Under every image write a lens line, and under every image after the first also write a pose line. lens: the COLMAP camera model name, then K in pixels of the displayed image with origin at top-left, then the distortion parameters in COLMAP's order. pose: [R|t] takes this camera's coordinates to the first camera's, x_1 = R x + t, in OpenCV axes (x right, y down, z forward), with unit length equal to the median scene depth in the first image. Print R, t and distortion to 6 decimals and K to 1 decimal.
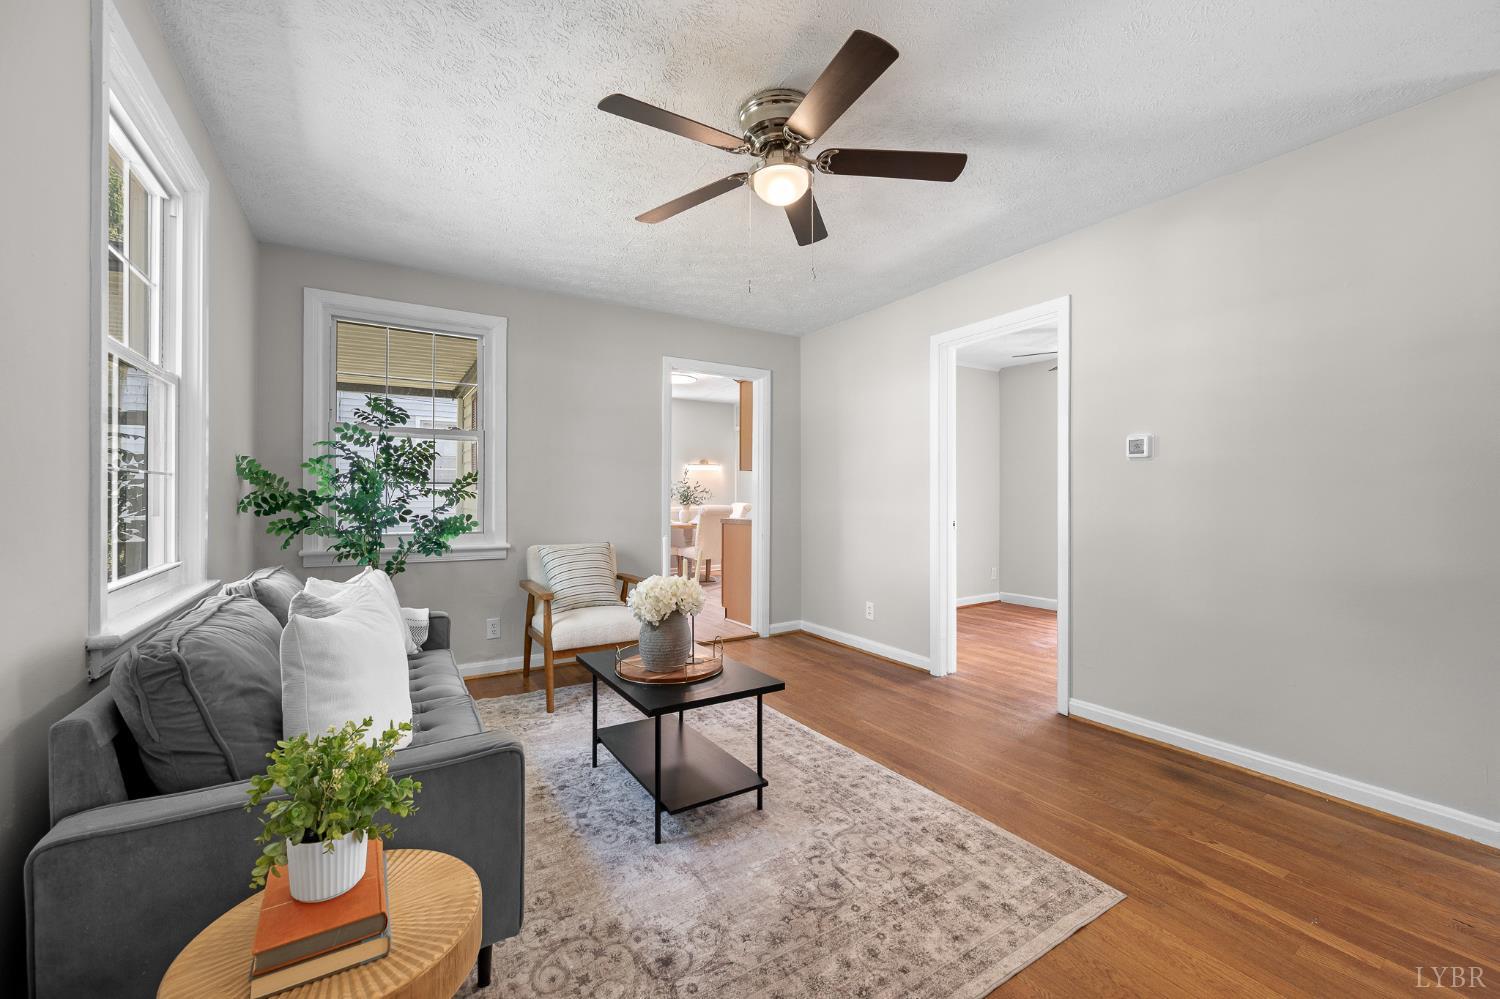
lens RADIAL K [[607.2, 0, 753.7], [0, 607.2, 492.0], [0, 0, 1]] dist [0.000323, 0.000038]
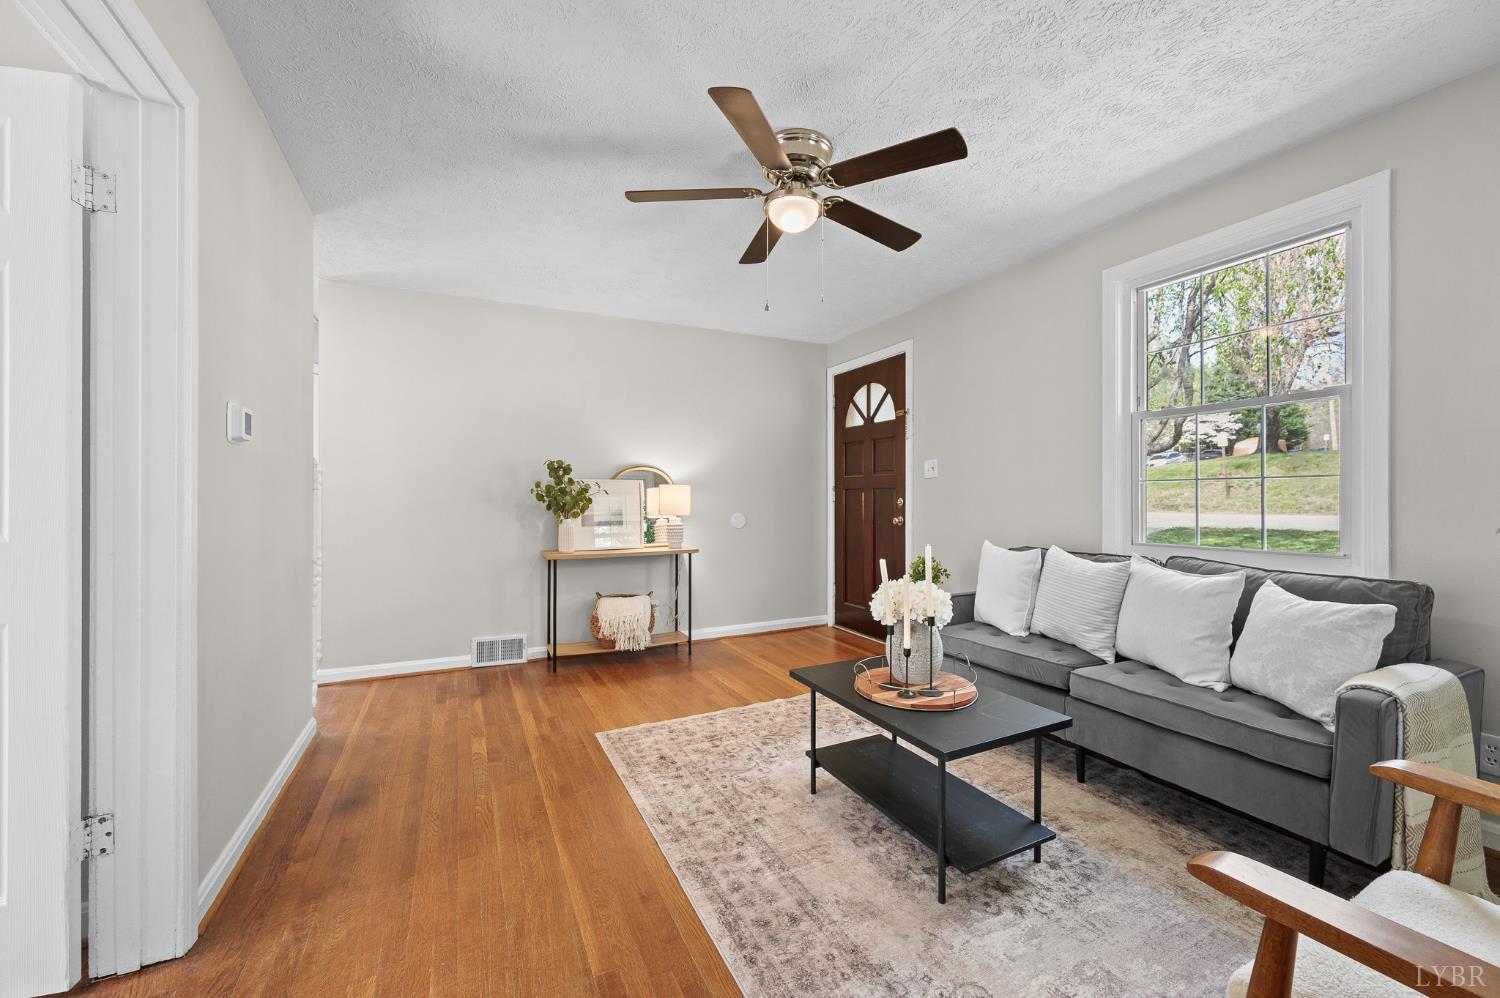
lens RADIAL K [[593.6, 0, 764.4], [0, 593.6, 504.3], [0, 0, 1]] dist [0.000893, -0.000009]
pose [[-0.997628, 0.001225, 0.068830, 0.023823], [0.001894, 0.999952, 0.009655, 0.010520], [-0.068815, 0.009762, -0.997582, 2.083717]]
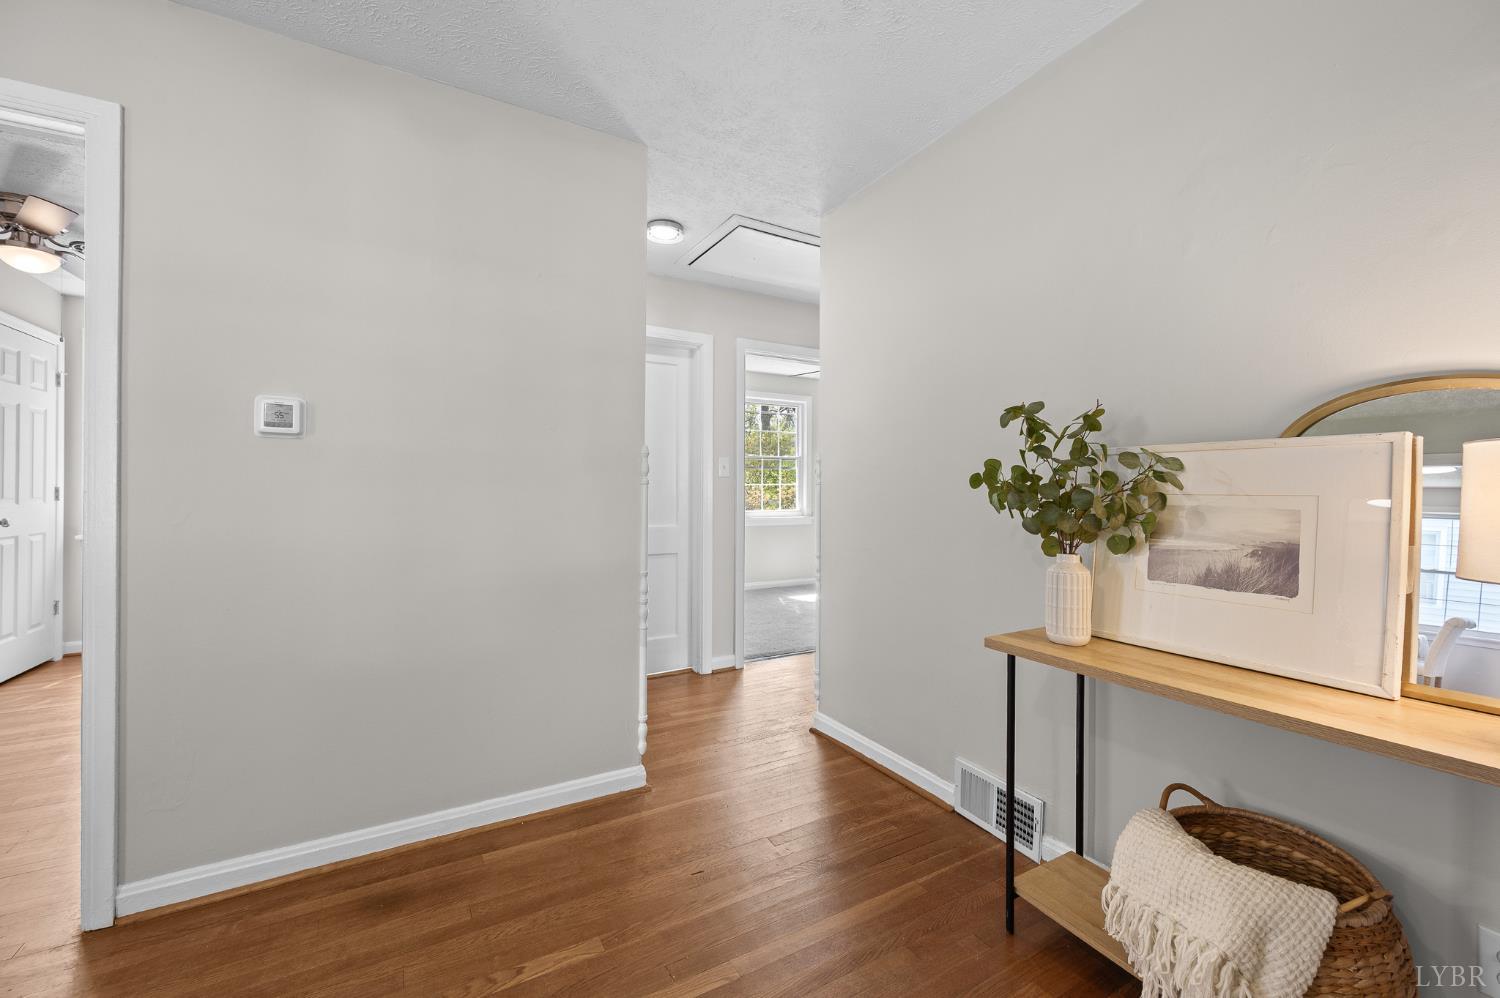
lens RADIAL K [[601.6, 0, 750.0], [0, 601.6, 499.0], [0, 0, 1]] dist [-0.001123, 0.000030]
pose [[0.035295, -0.006657, 0.999355, 0.045086], [-0.004263, 0.999968, 0.006812, 0.005035], [-0.999368, -0.004501, 0.035266, 0.644105]]
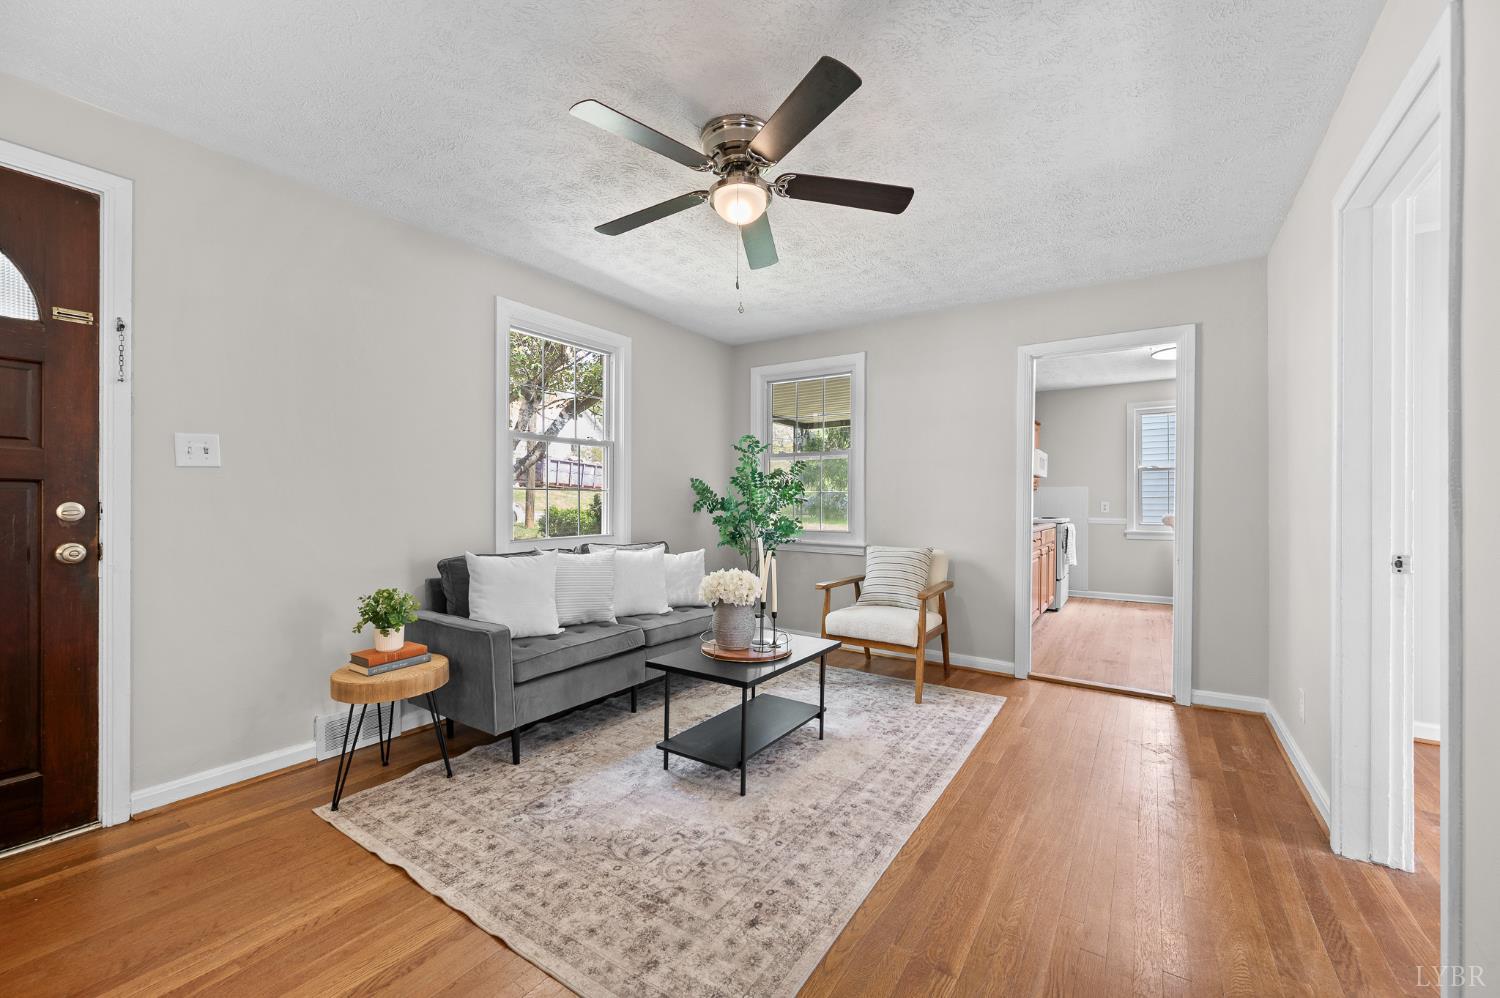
lens RADIAL K [[580.8, 0, 752.0], [0, 580.8, 505.8], [0, 0, 1]] dist [0.000608, 0.000050]
pose [[0.414827, 0.007094, -0.909873, 0.965598], [-0.000335, 0.999971, 0.007643, 0.006976], [0.909900, -0.002866, 0.414817, 0.609488]]
